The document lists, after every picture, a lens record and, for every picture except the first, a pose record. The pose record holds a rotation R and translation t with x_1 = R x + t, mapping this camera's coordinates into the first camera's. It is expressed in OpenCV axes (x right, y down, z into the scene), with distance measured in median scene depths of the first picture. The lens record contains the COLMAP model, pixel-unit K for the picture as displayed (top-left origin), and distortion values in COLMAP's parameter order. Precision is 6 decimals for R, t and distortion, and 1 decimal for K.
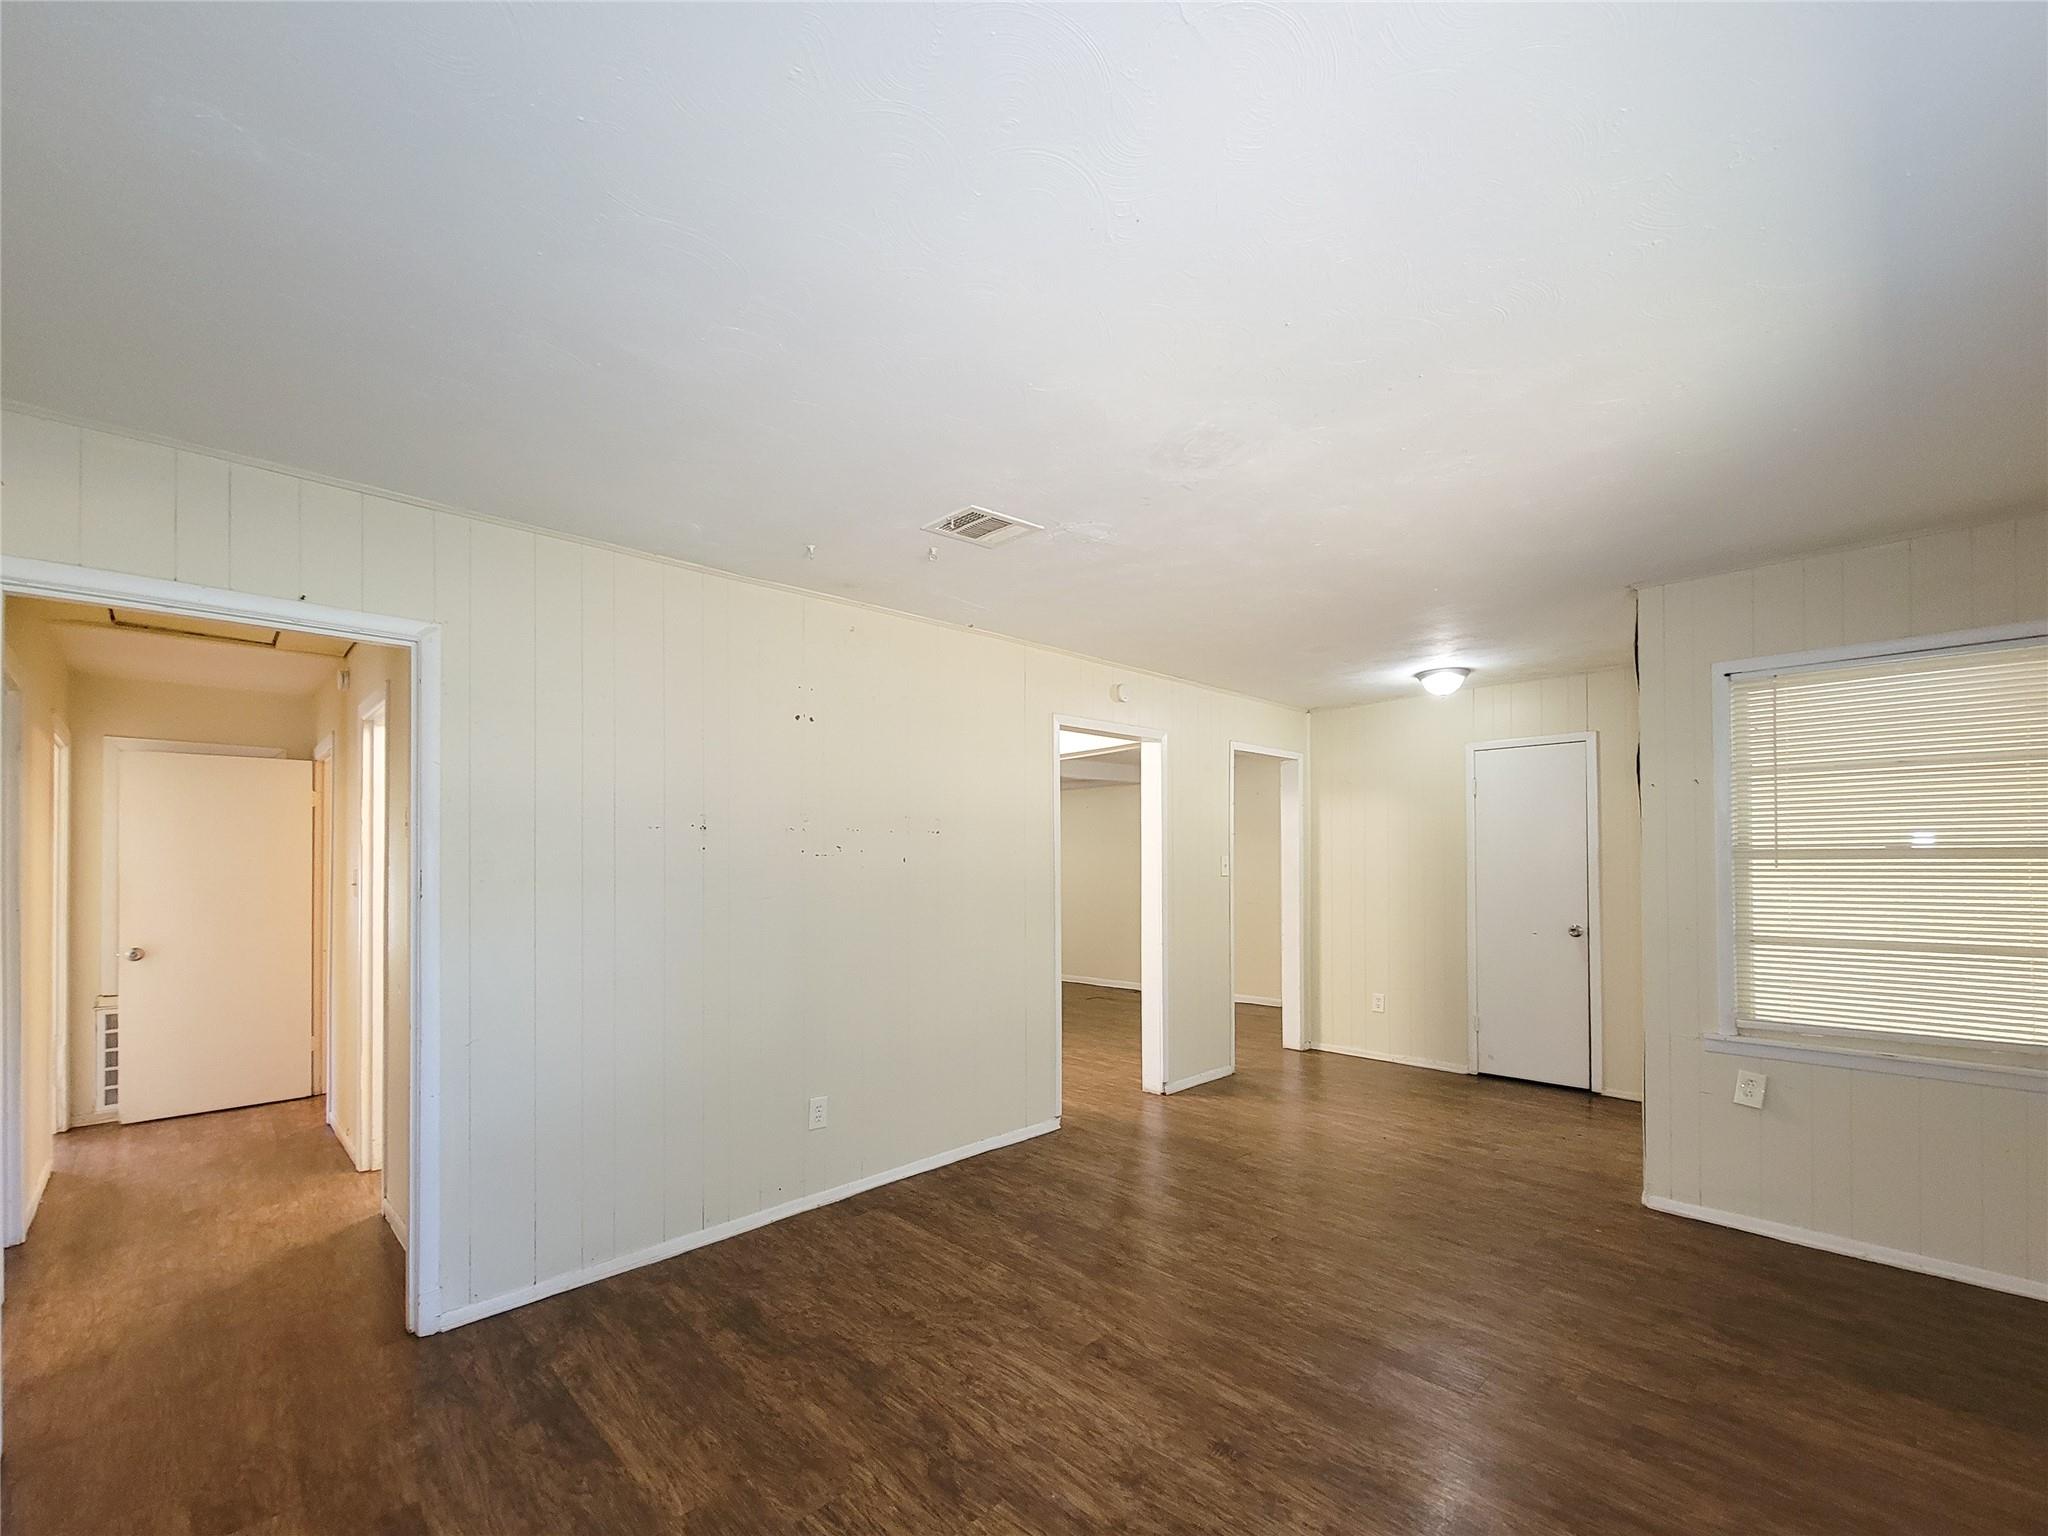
lens RADIAL K [[838.8, 0, 1021.9], [0, 838.8, 832.5], [0, 0, 1]] dist [0.000903, -0.000204]
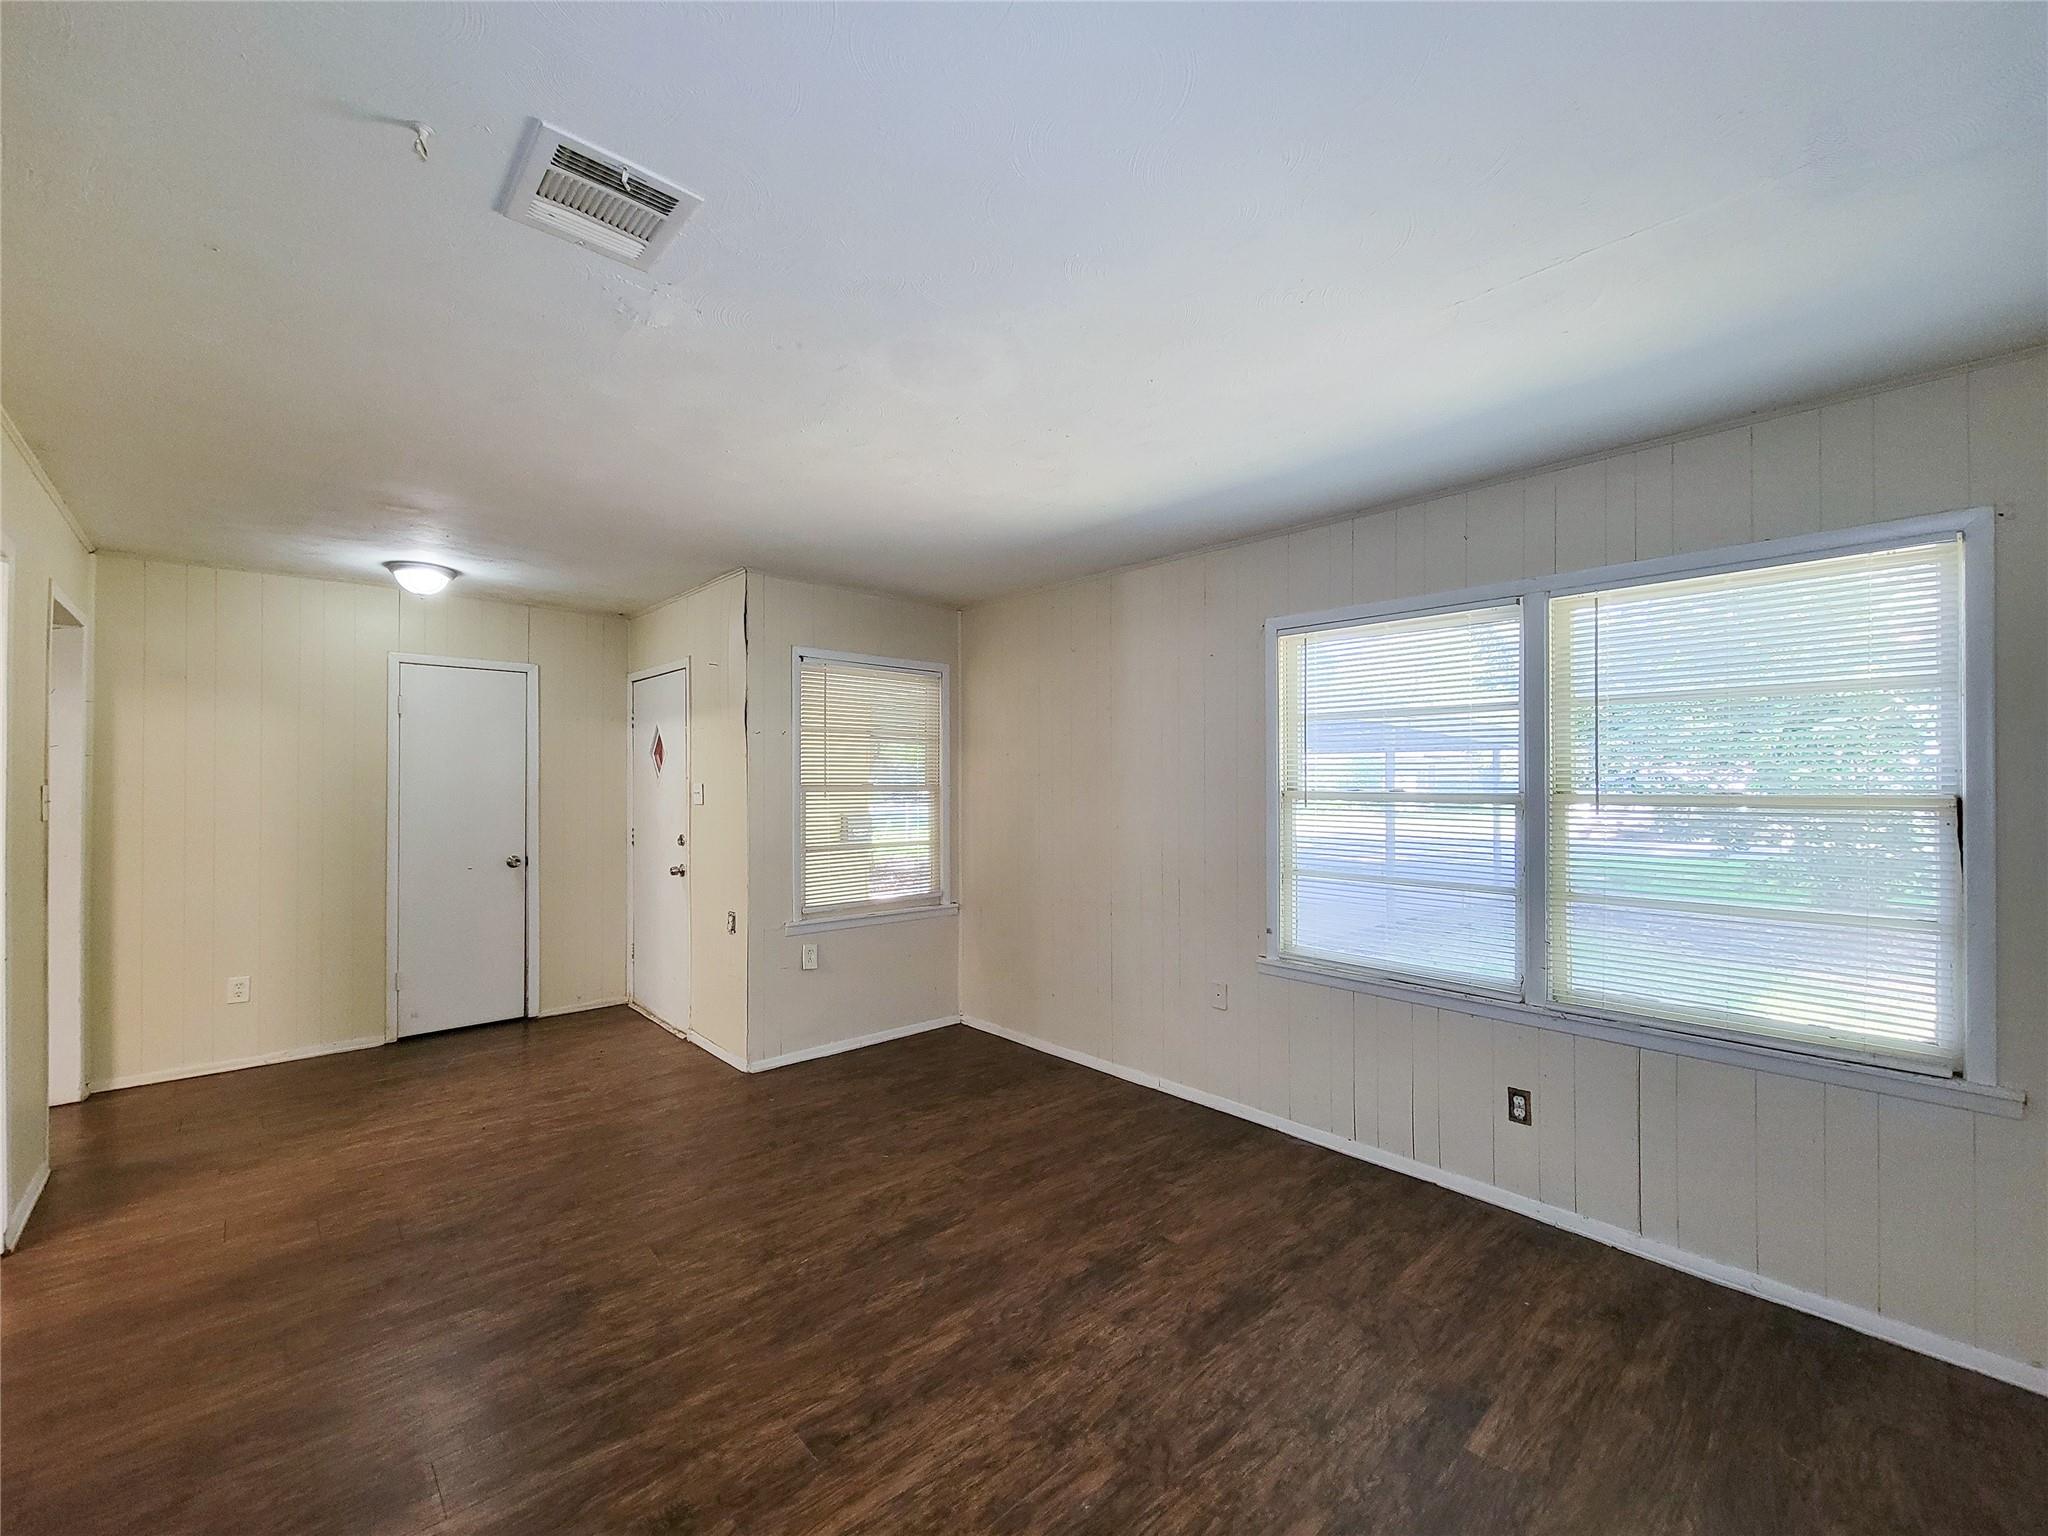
lens RADIAL K [[825.7, 0, 1019.2], [0, 825.7, 767.4], [0, 0, 1]] dist [-0.001511, -0.000506]
pose [[0.050406, 0.022055, 0.998485, -0.503102], [-0.033910, 0.999218, -0.020359, 0.007507], [-0.998153, -0.032832, 0.051115, 0.607155]]
